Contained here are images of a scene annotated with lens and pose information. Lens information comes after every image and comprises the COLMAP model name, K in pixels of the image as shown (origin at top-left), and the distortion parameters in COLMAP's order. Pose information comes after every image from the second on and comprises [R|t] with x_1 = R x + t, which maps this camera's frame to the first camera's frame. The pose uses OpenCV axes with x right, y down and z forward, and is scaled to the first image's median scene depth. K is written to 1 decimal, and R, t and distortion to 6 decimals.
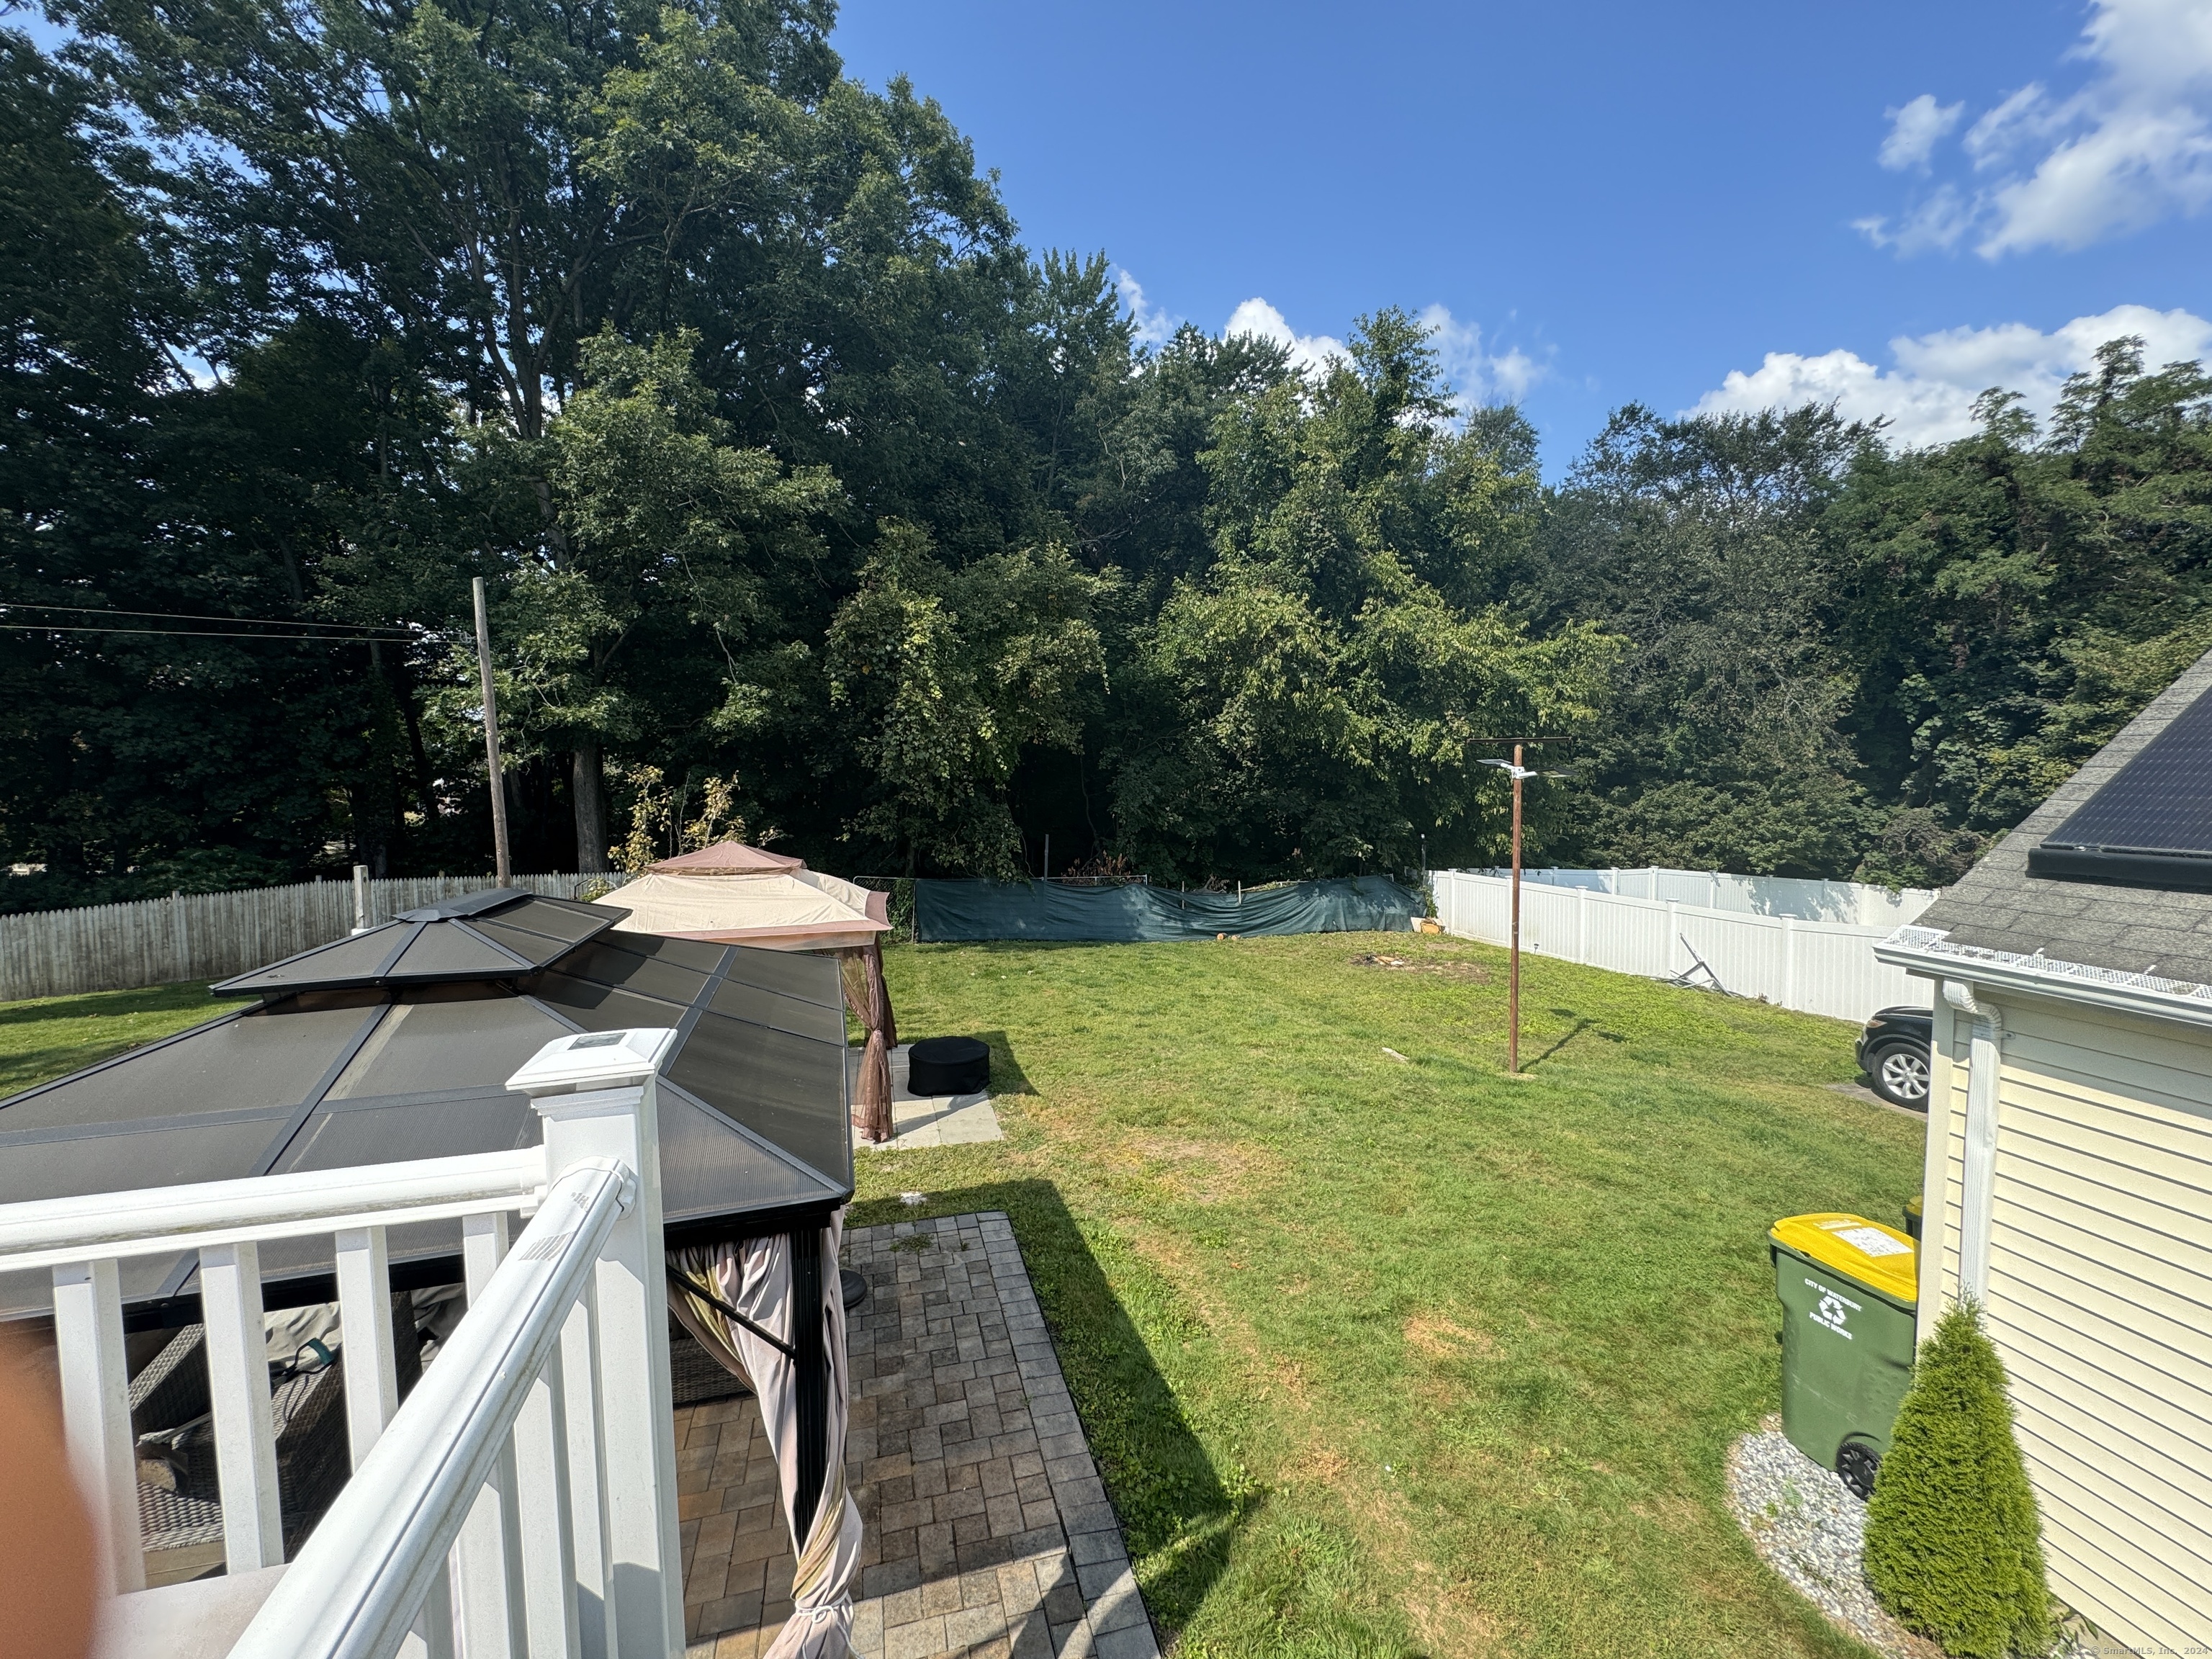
lens RADIAL K [[883.0, 0, 1099.9], [0, 883.0, 830.2], [0, 0, 1]] dist [-0.000291, 0.000153]
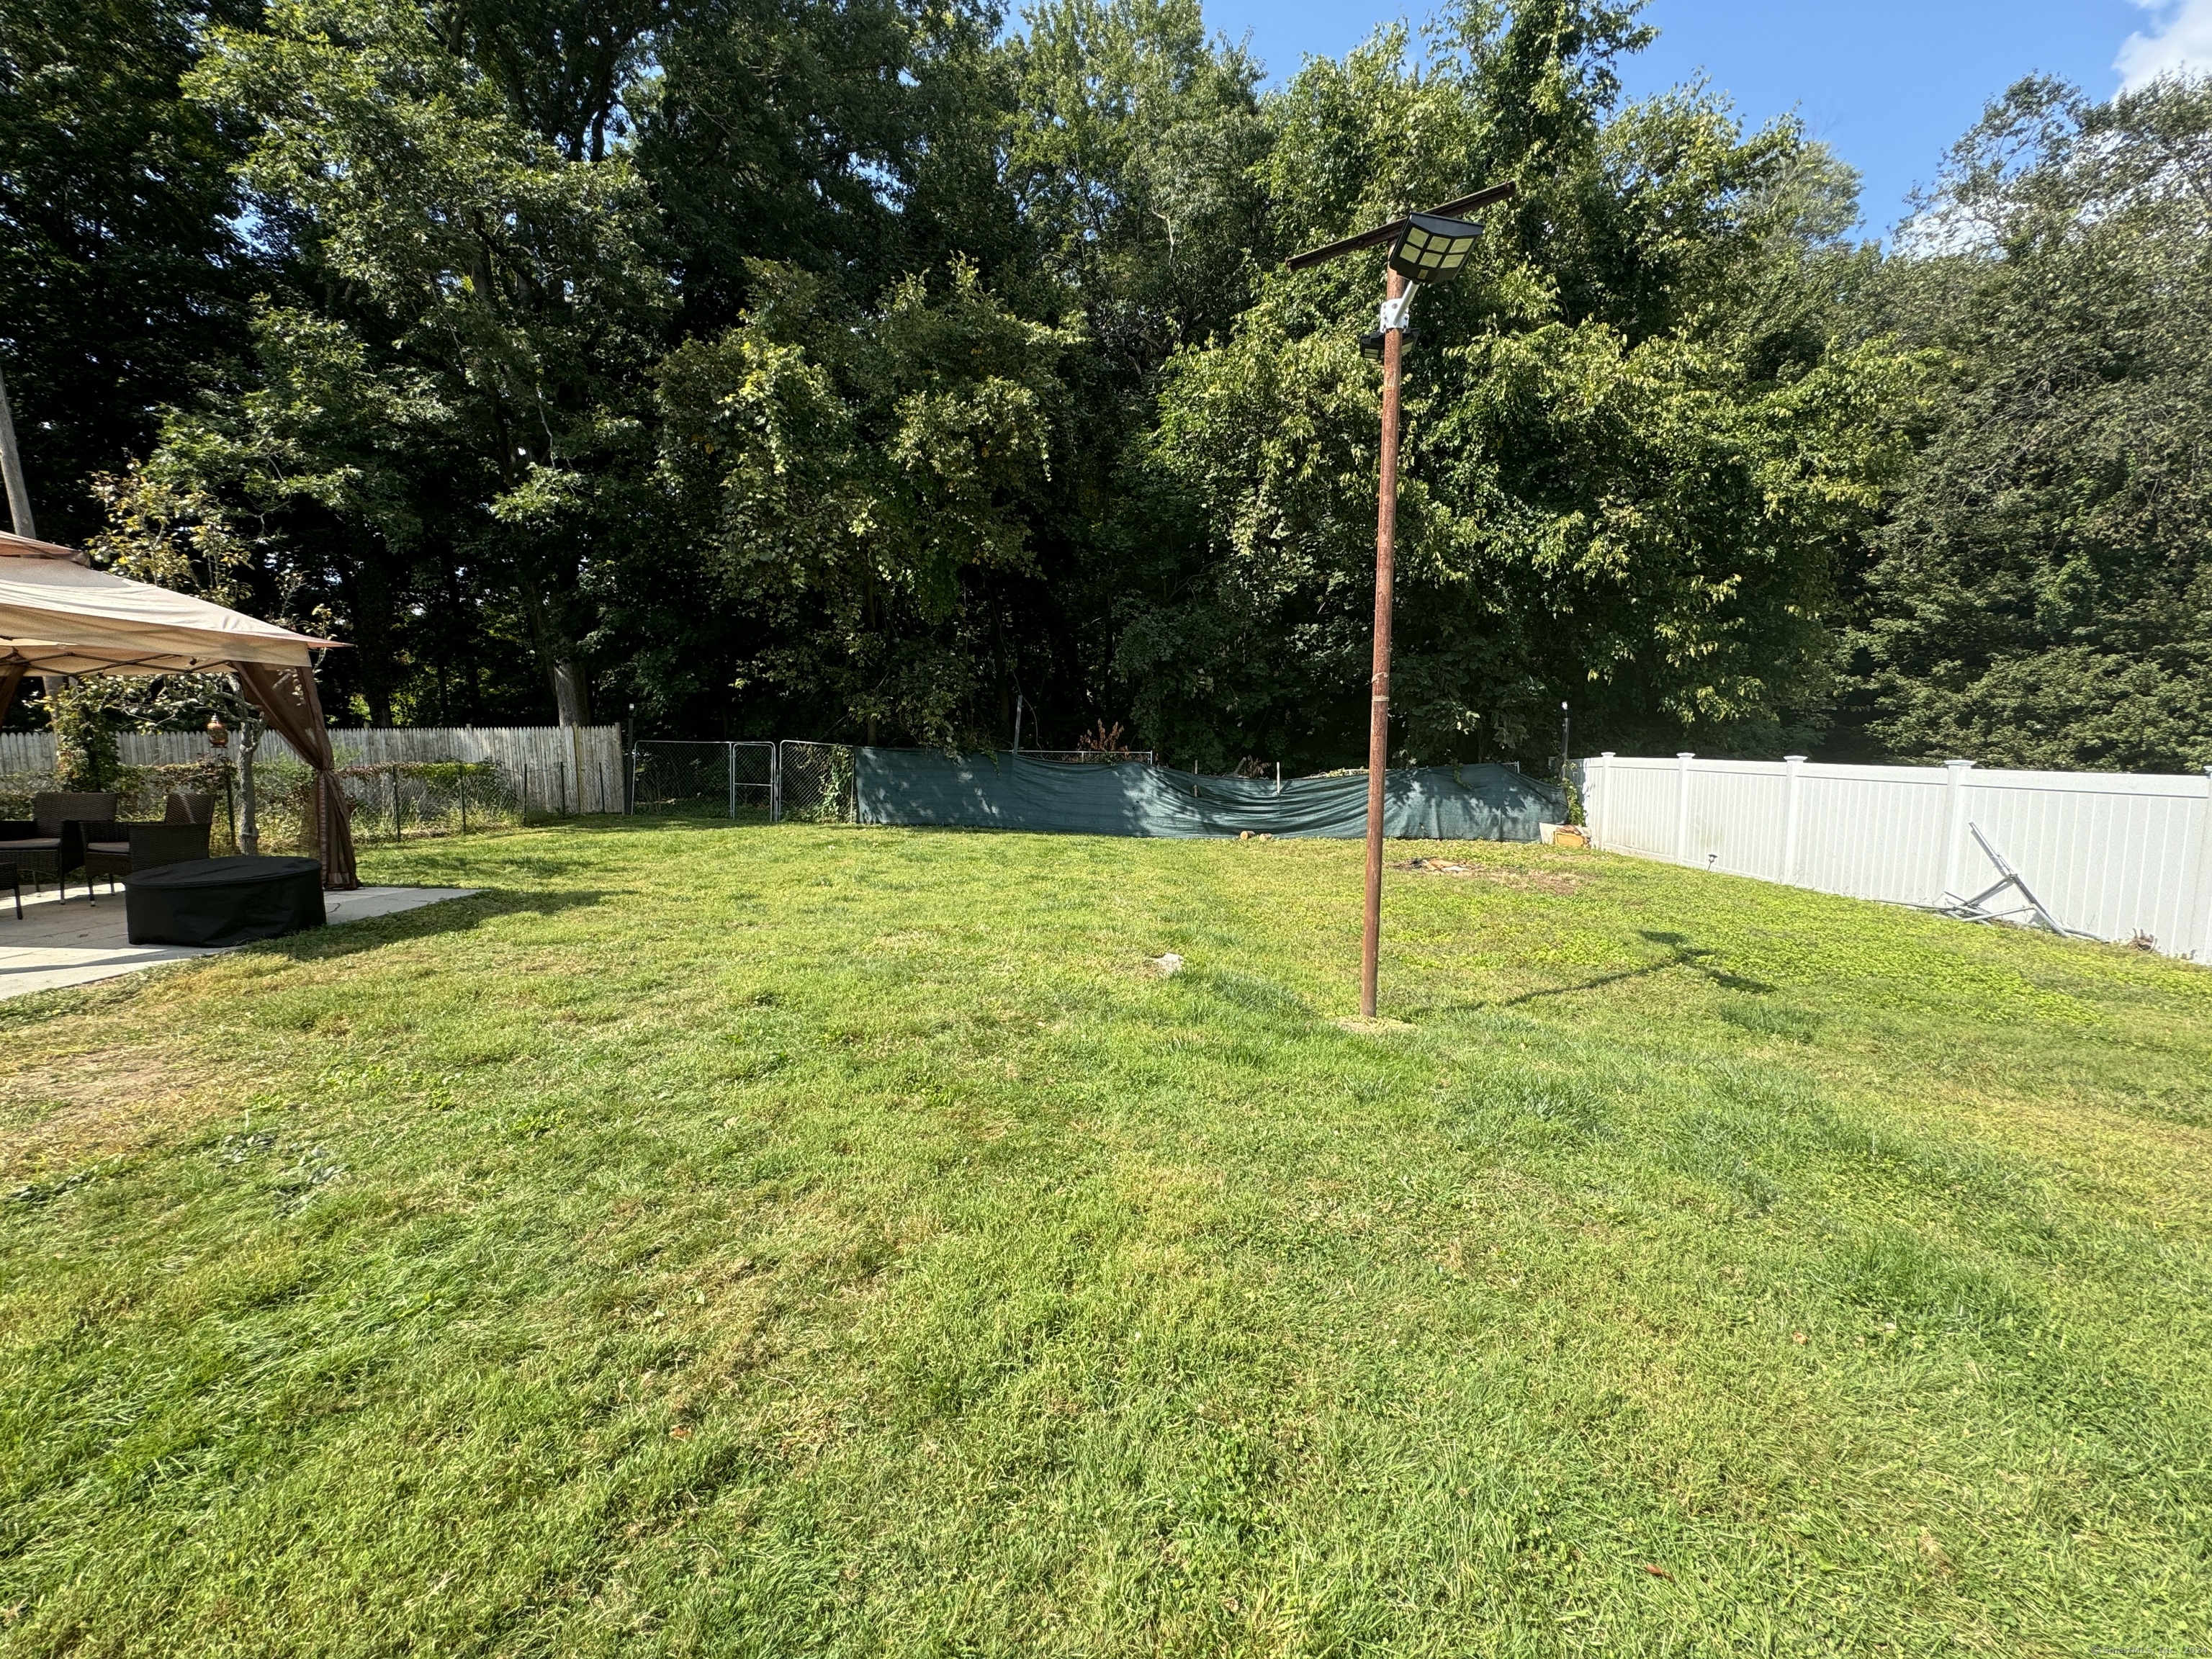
lens RADIAL K [[883.0, 0, 1114.7], [0, 883.0, 830.0], [0, 0, 1]] dist [-0.000291, 0.000153]
pose [[0.964803, 0.036927, -0.260368, 0.214558], [-0.023148, 0.998174, 0.055792, 0.074251], [0.261953, -0.047801, 0.963896, 0.254021]]
